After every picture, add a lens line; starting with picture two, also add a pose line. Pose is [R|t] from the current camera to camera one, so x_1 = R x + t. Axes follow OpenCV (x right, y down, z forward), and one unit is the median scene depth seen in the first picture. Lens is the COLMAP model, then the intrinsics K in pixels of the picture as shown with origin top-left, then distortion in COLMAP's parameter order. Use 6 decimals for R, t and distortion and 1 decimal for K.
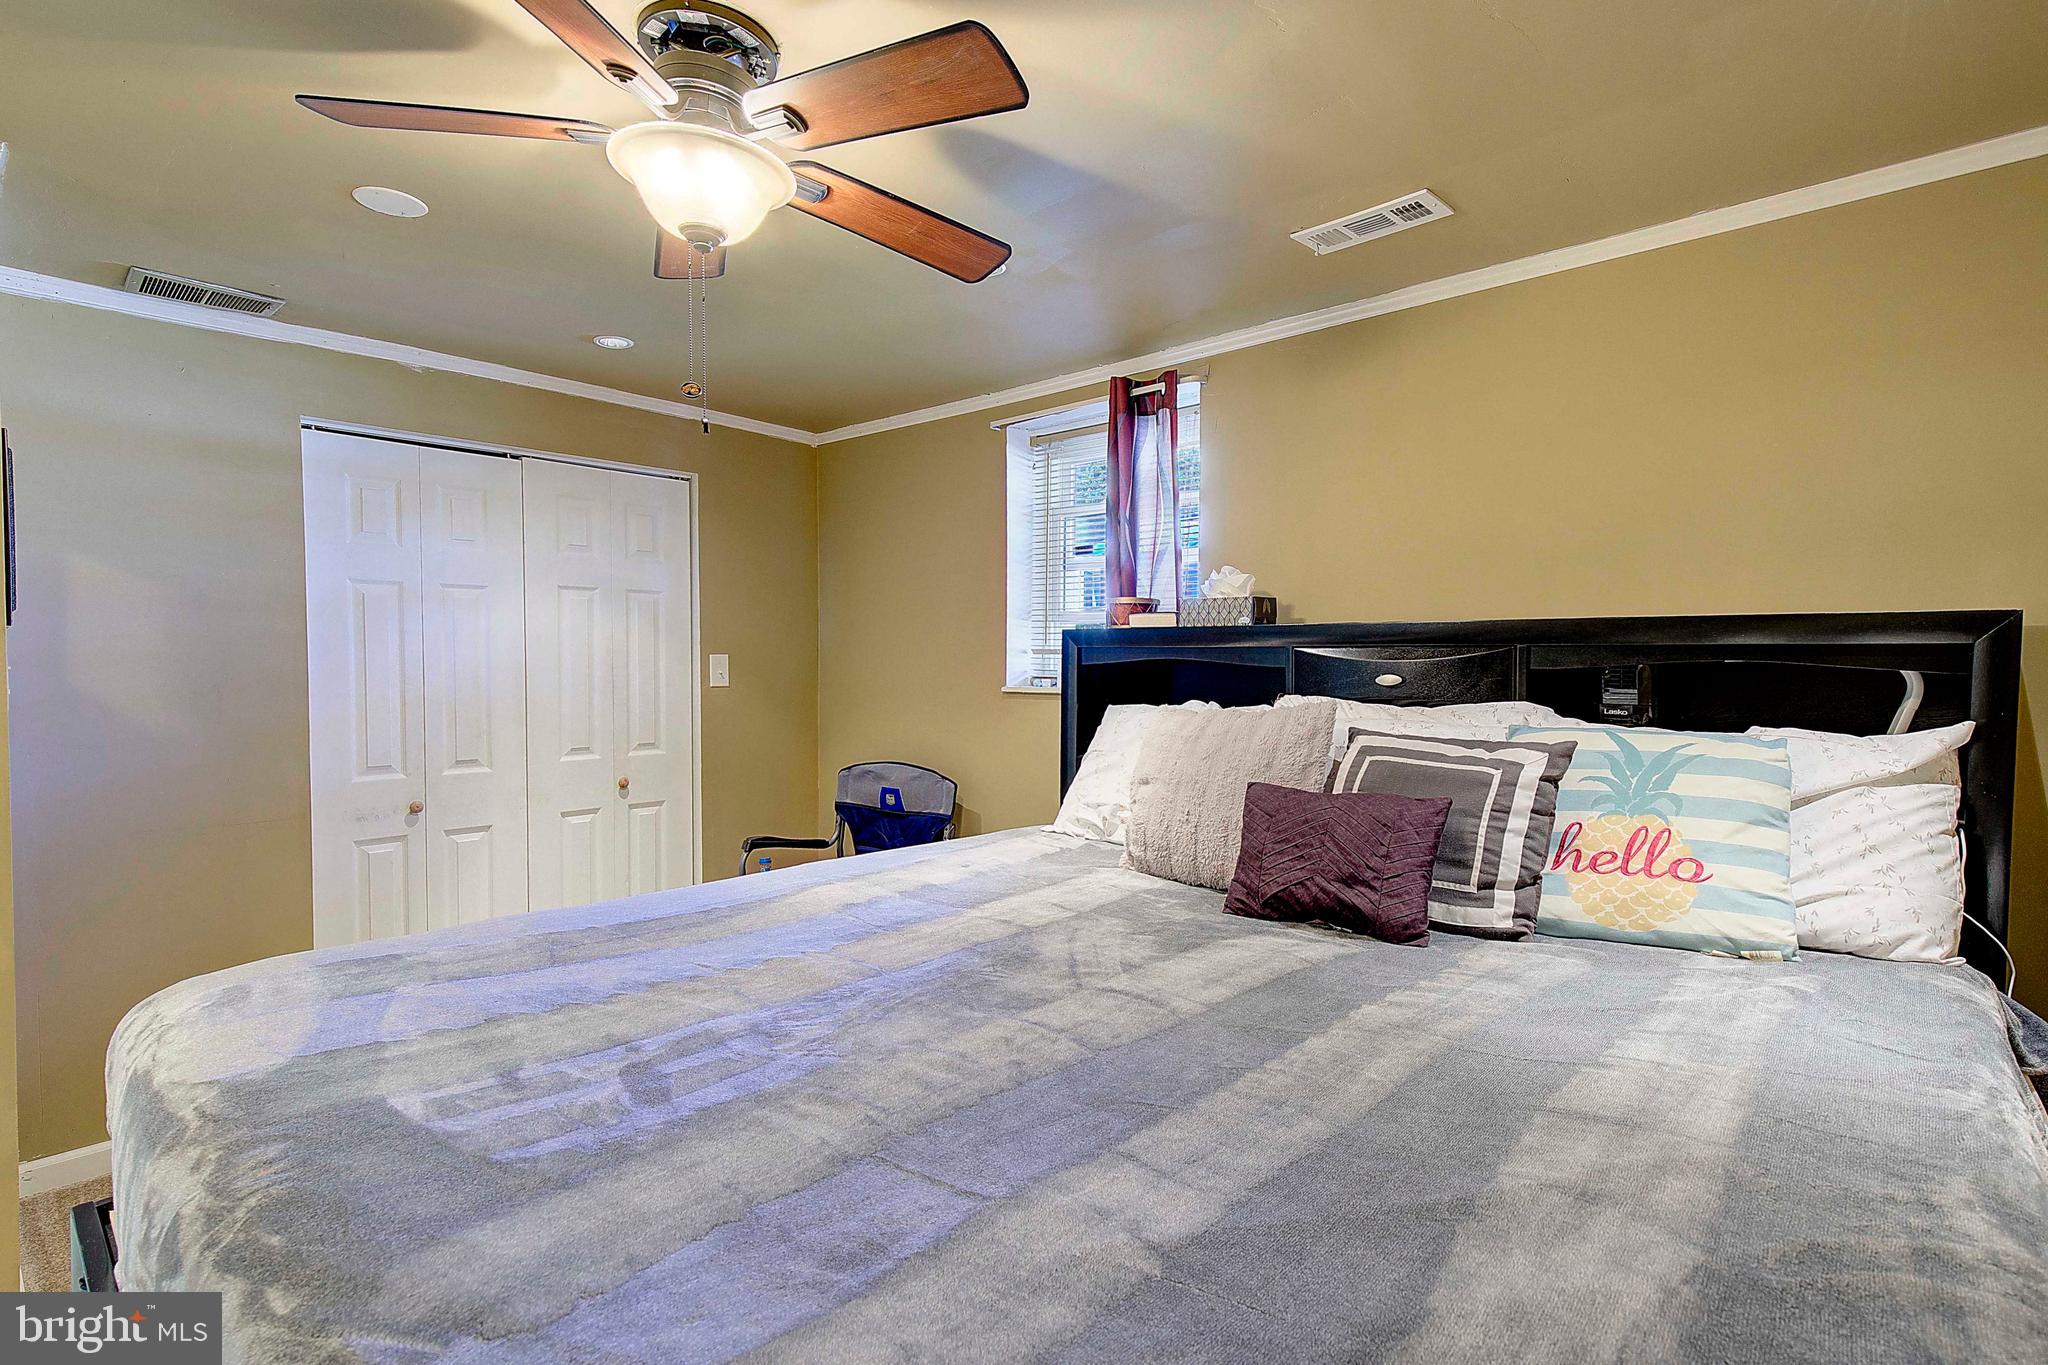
lens RADIAL K [[947.5, 0, 1031.5], [0, 947.5, 690.4], [0, 0, 1]] dist [0.002076, 0.000391]
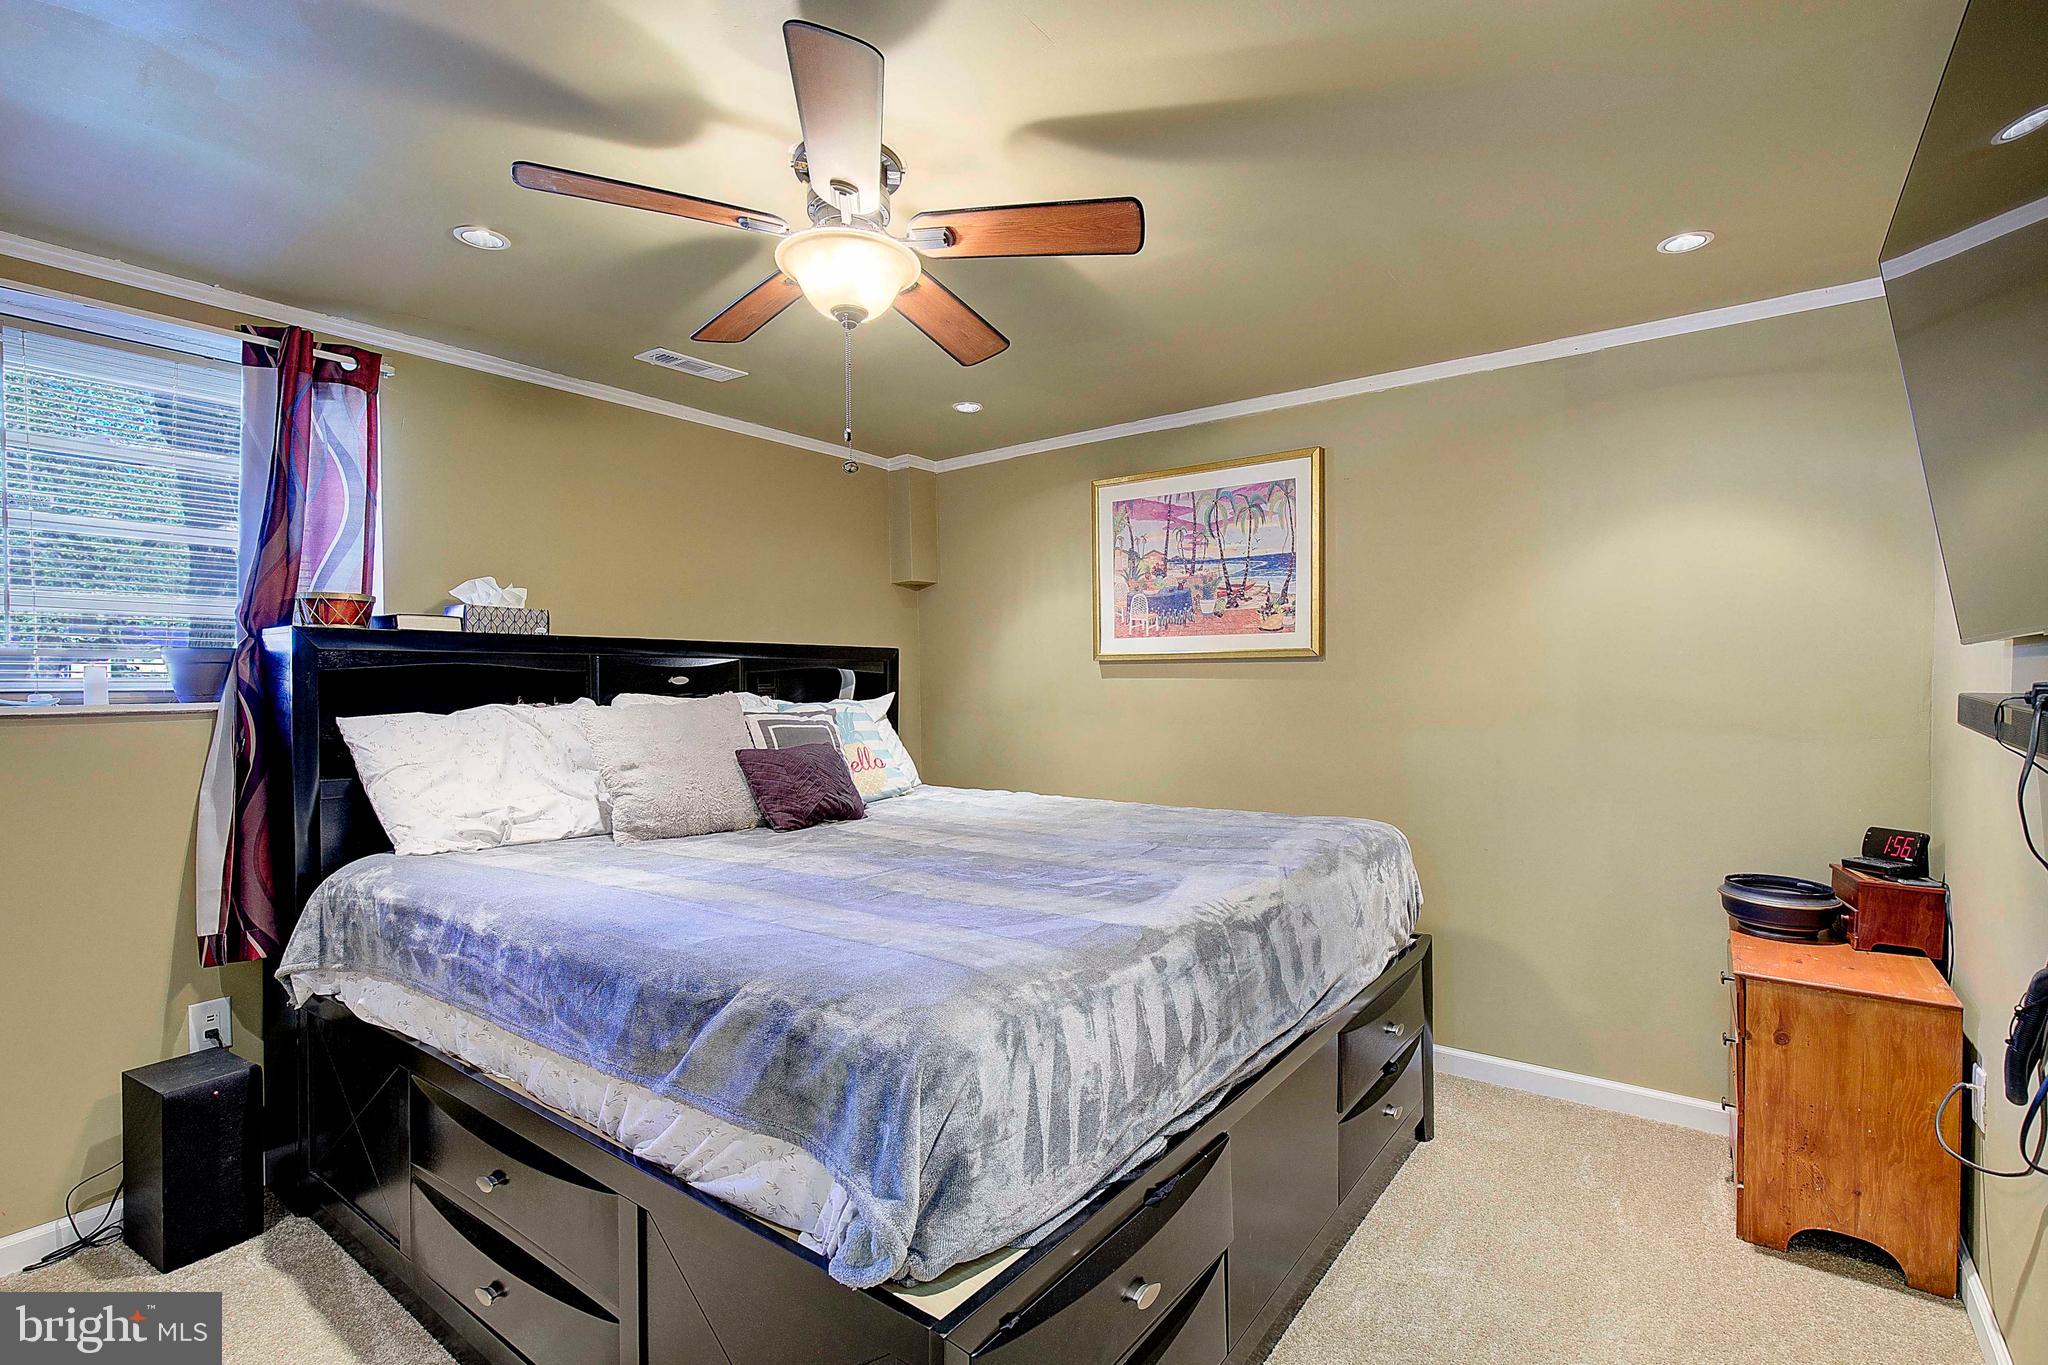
lens RADIAL K [[947.5, 0, 1031.5], [0, 947.5, 690.4], [0, 0, 1]] dist [0.002076, 0.000391]
pose [[-0.079097, -0.009893, 0.996818, -0.934980], [0.038982, 0.999155, 0.013009, 0.004836], [-0.996104, 0.039887, -0.078645, 0.509071]]
